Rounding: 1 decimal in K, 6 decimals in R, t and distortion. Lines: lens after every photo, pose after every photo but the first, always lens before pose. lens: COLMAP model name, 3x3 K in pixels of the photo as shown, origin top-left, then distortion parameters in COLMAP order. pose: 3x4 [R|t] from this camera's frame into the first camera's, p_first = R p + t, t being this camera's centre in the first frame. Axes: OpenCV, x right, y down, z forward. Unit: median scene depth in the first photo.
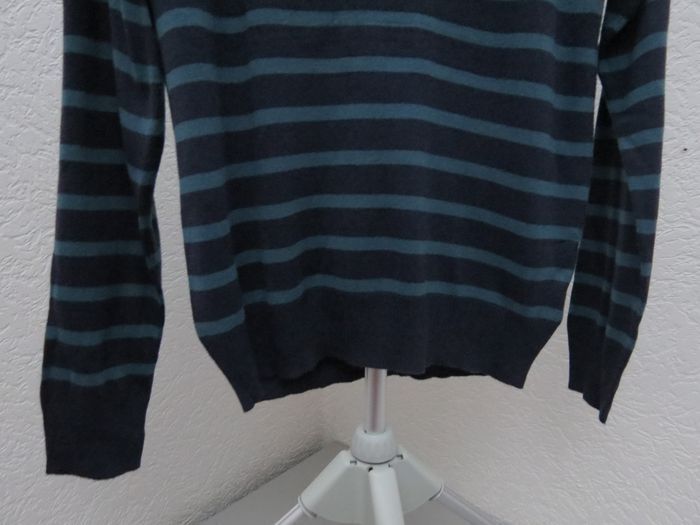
lens RADIAL K [[500.5, 0, 351.6], [0, 500.5, 248.0], [0, 0, 1]] dist [0.000856, 0.002242]
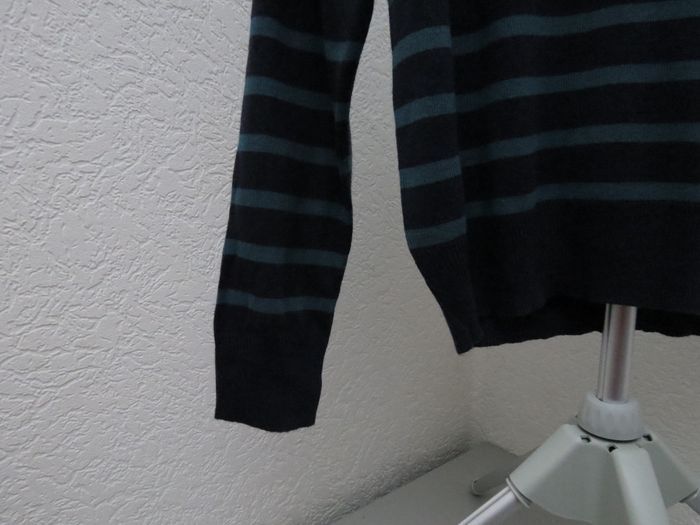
lens RADIAL K [[484.6, 0, 350.0], [0, 484.6, 262.5], [0, 0, 1]] dist [-0.005010, -0.000702]
pose [[0.983674, 0.014829, -0.179346, -0.221693], [-0.021336, 0.999180, -0.034405, 0.193242], [0.178688, 0.037670, 0.983184, 0.201493]]
